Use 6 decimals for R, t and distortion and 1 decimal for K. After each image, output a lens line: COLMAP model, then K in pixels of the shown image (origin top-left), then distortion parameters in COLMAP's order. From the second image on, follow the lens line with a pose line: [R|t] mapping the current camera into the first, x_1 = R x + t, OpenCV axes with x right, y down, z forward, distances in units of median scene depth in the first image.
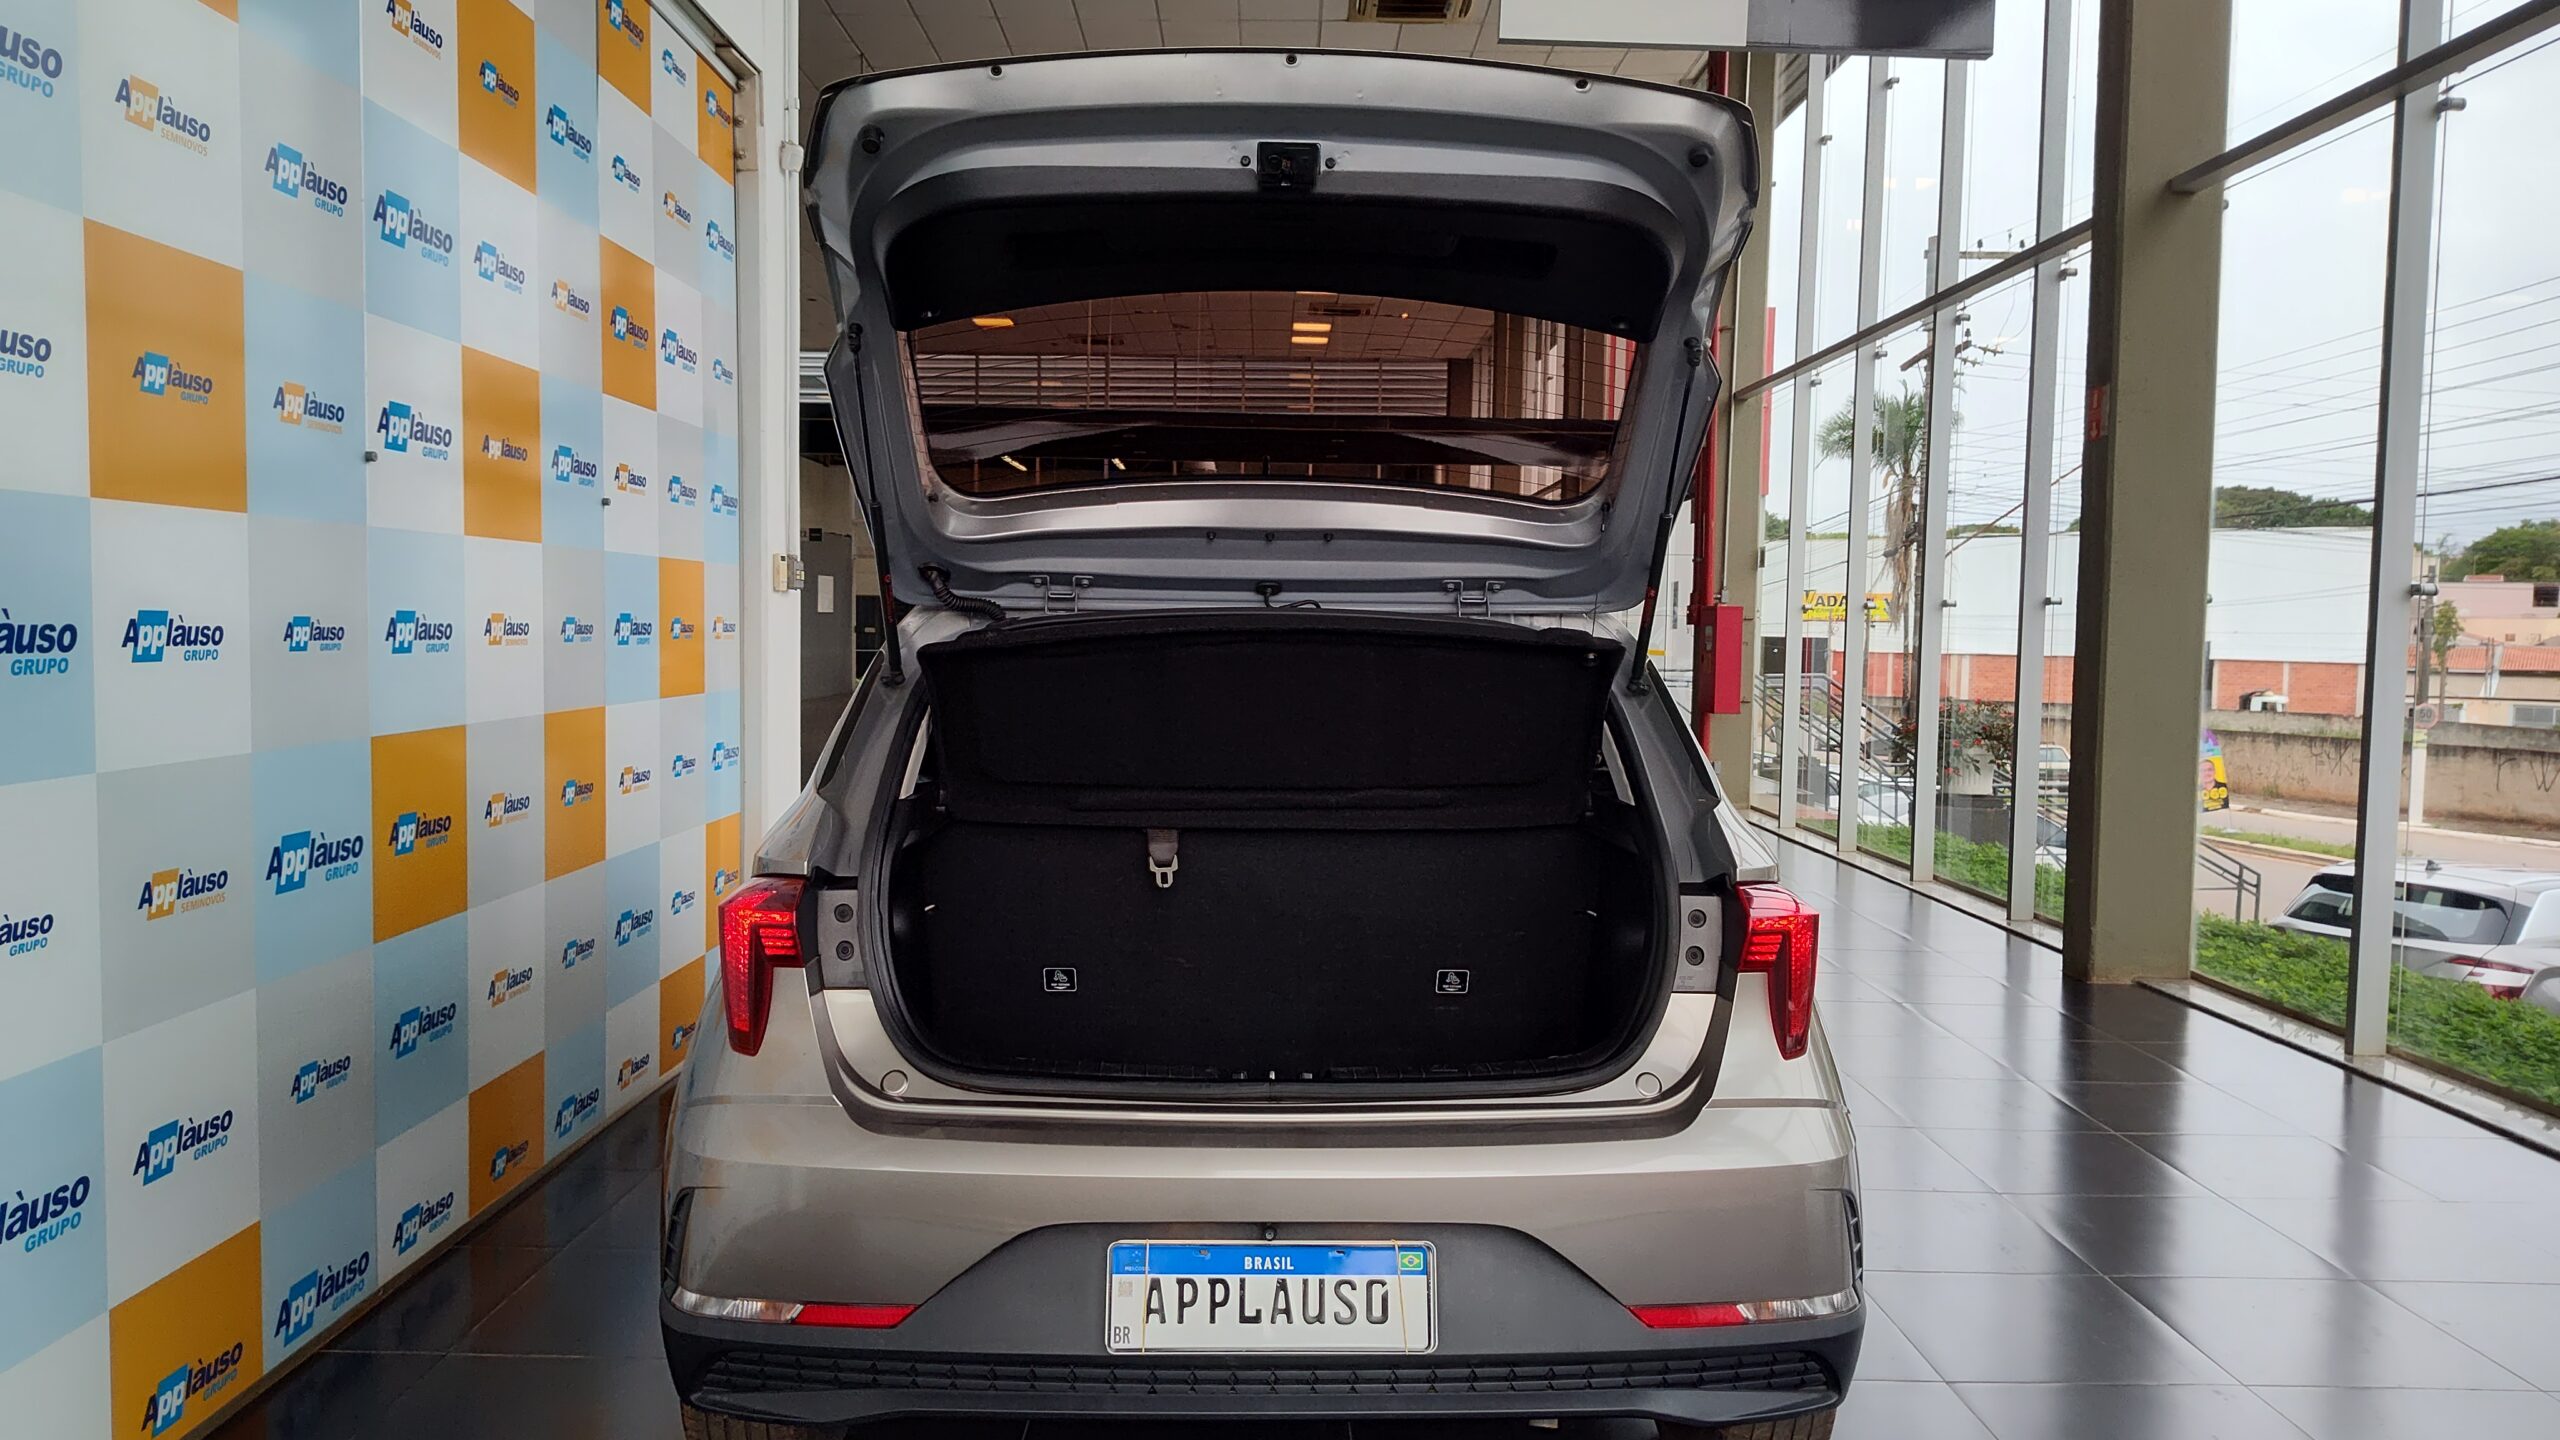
lens RADIAL K [[1777.4, 0, 1297.1], [0, 1777.4, 727.1], [0, 0, 1]] dist [0.022015, -0.032247]
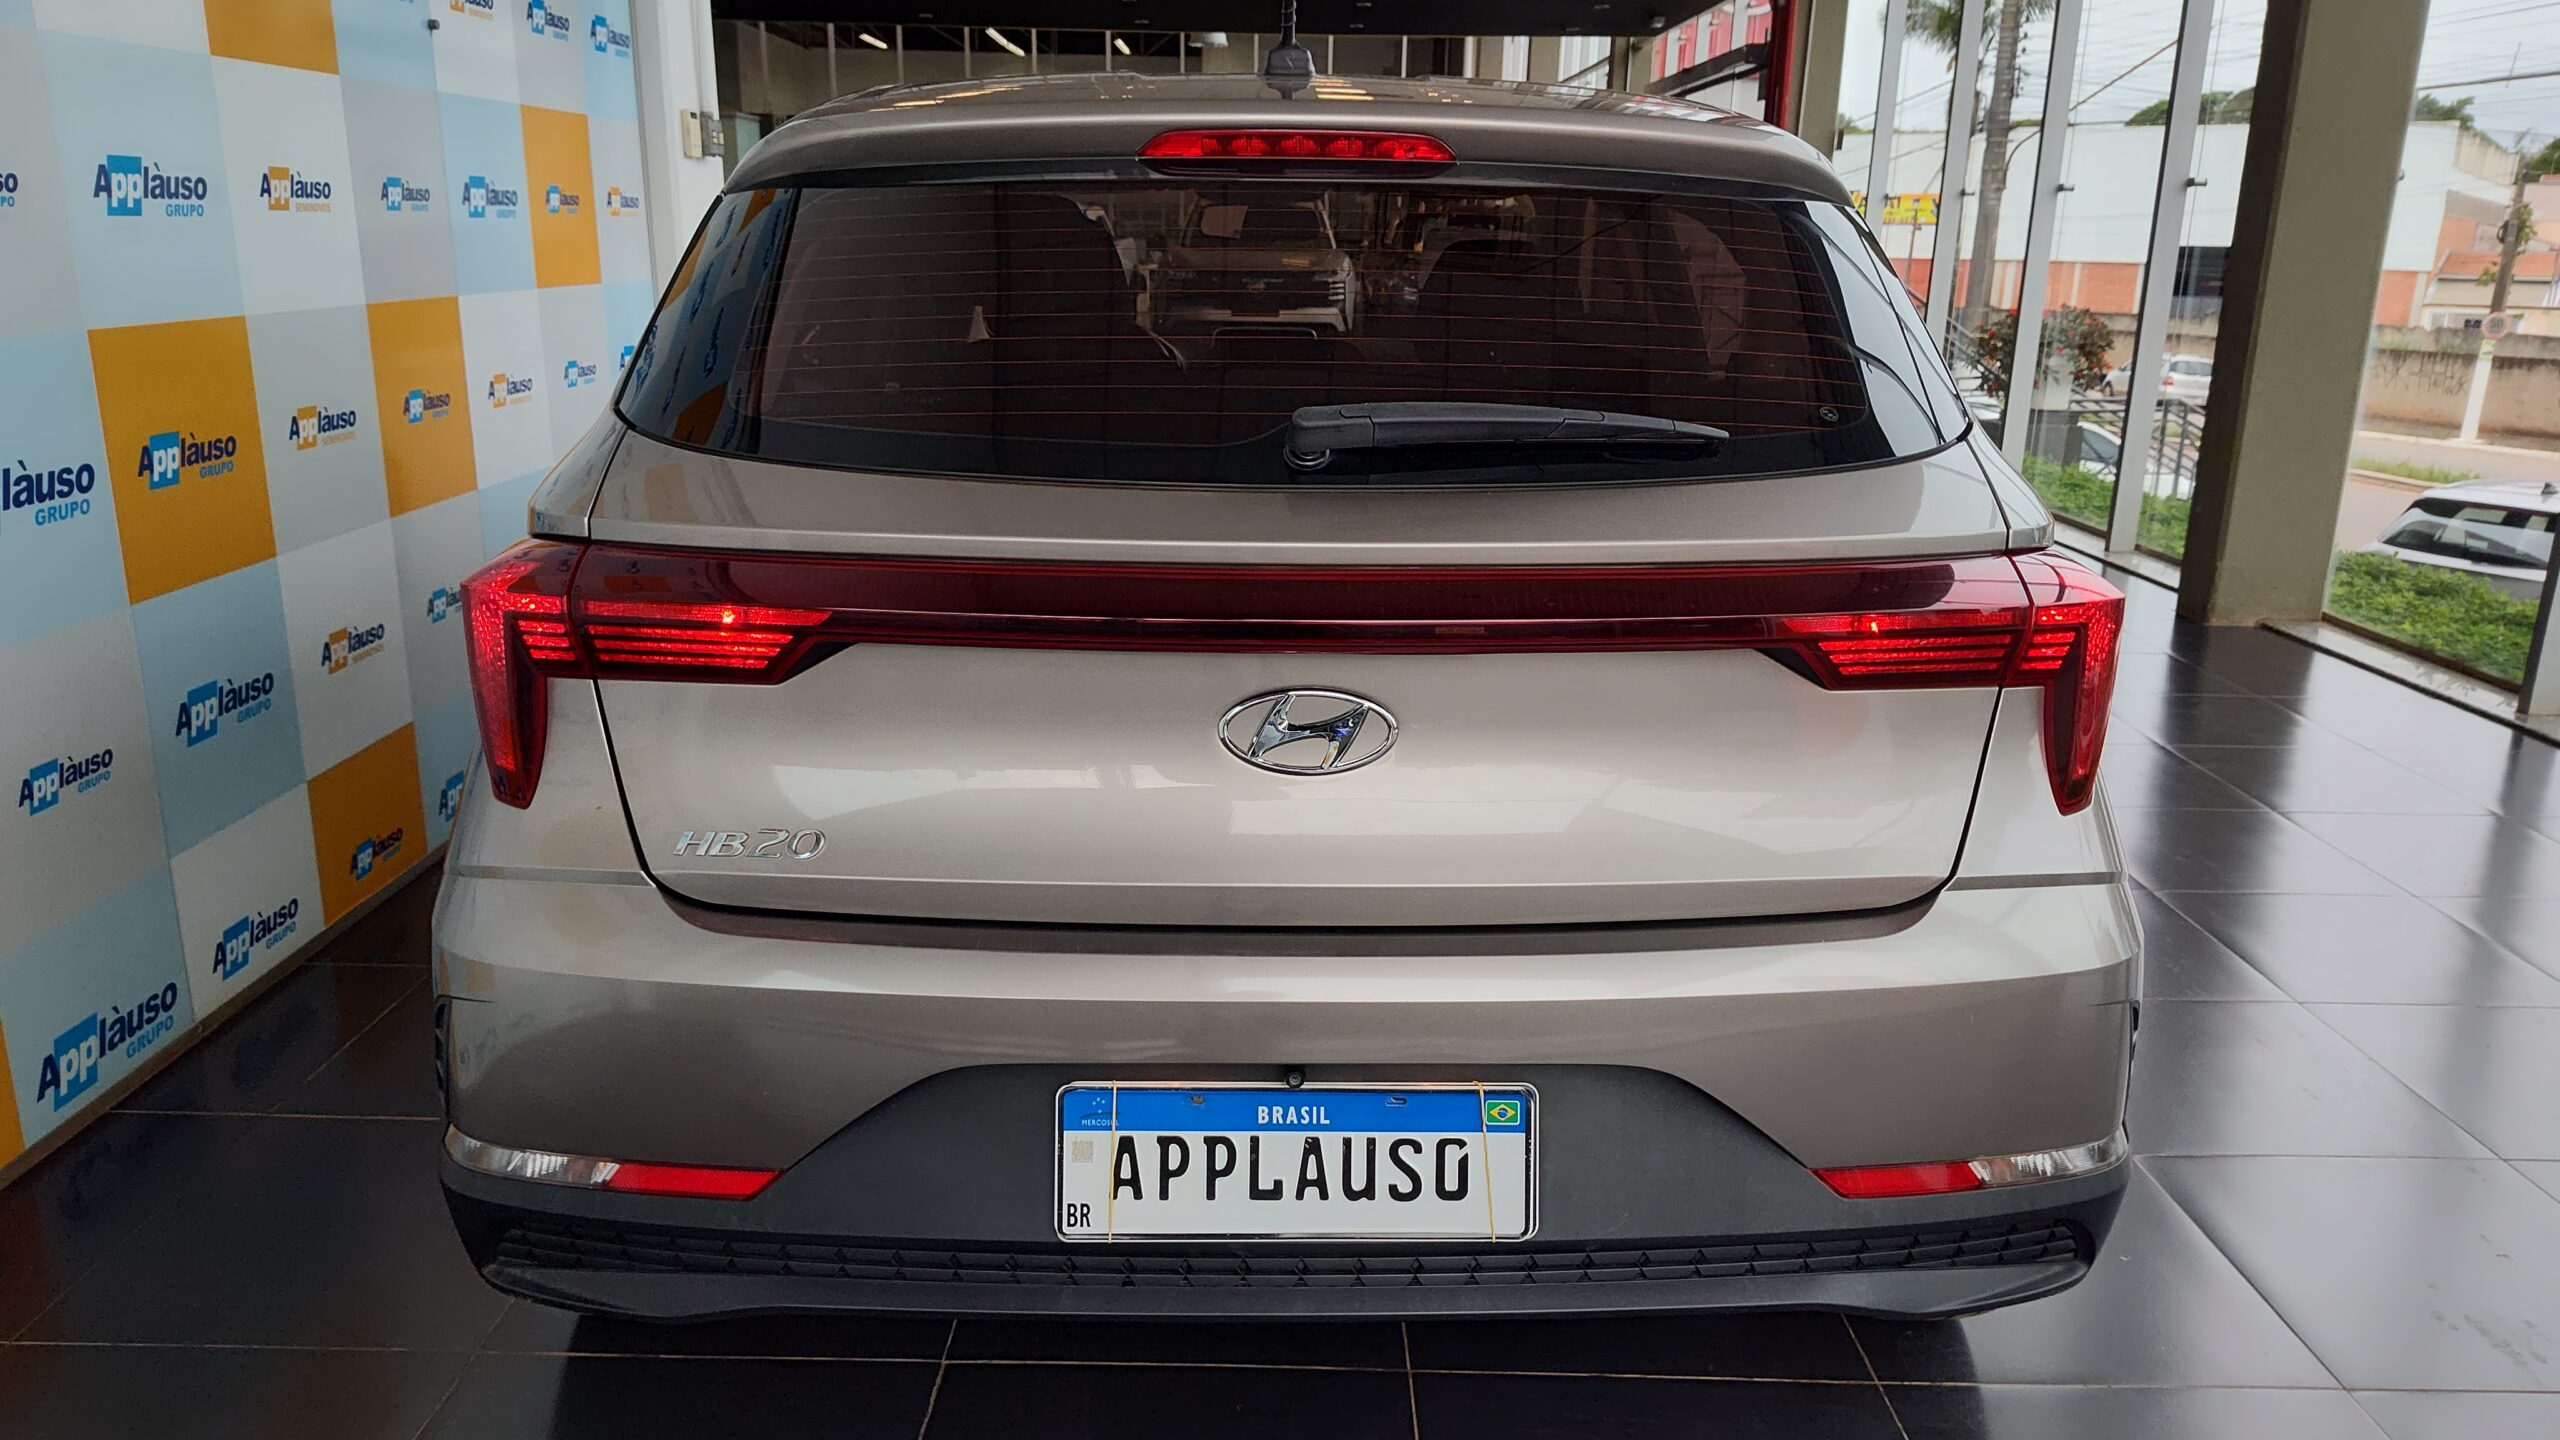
lens RADIAL K [[1777.4, 0, 1302.6], [0, 1777.4, 728.4], [0, 0, 1]] dist [0.022015, -0.032247]
pose [[0.999984, 0.002783, -0.004914, -0.005304], [-0.001665, 0.976758, 0.214338, 0.006431], [0.005397, -0.214326, 0.976747, 0.204119]]
